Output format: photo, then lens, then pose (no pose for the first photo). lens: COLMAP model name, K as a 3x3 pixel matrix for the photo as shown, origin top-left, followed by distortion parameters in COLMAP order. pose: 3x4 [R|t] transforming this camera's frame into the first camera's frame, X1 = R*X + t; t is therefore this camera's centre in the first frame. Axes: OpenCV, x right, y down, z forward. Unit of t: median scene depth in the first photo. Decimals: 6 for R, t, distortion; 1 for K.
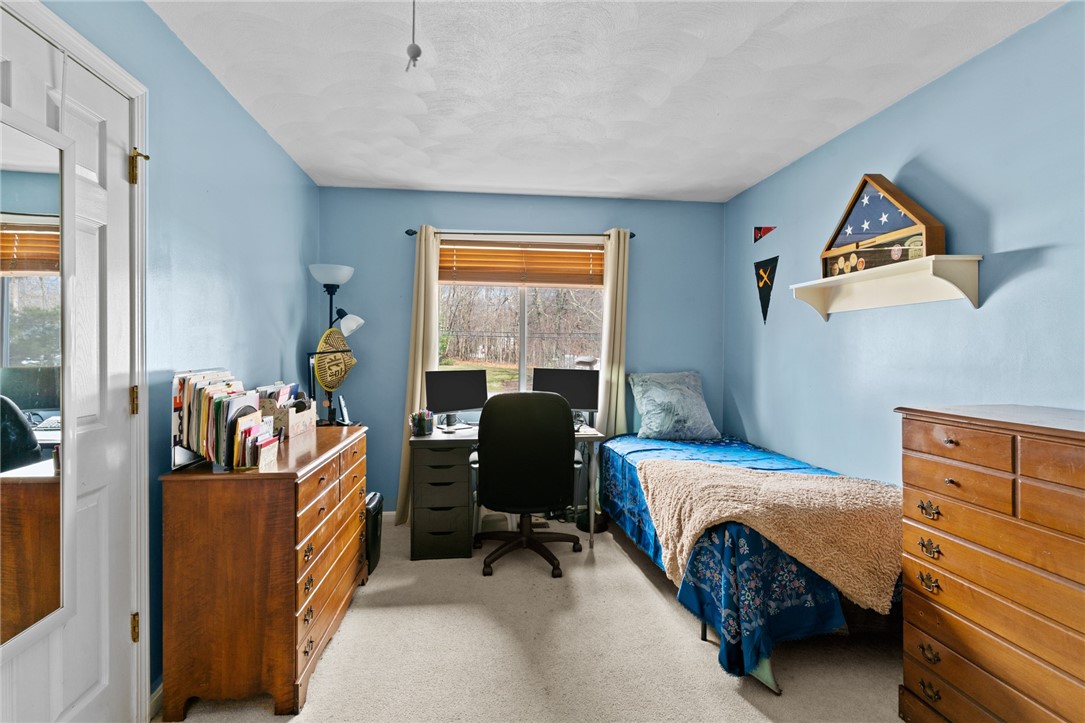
lens RADIAL K [[522.5, 0, 539.9], [0, 522.5, 358.8], [0, 0, 1]] dist [0.000854, 0.001022]
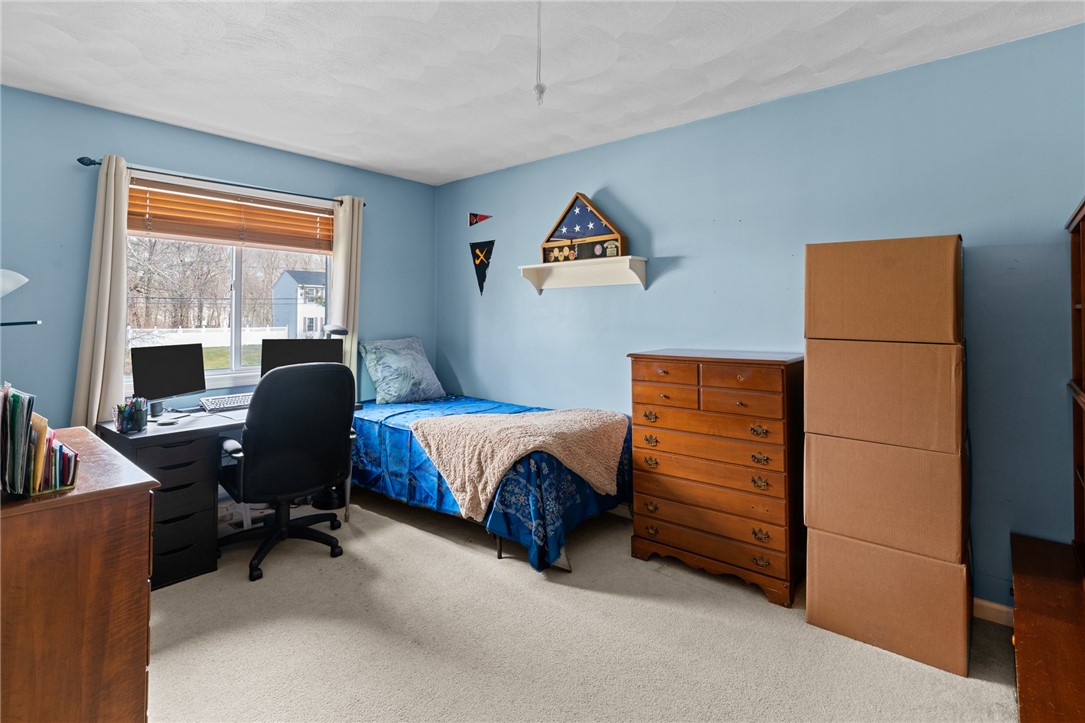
lens RADIAL K [[537.2, 0, 545.1], [0, 537.2, 311.9], [0, 0, 1]] dist [-0.004090, -0.000093]
pose [[0.725005, -0.000009, 0.688744, -0.445132], [0.018547, 0.999638, -0.019511, -0.003474], [-0.688494, 0.026919, 0.724742, 0.017062]]
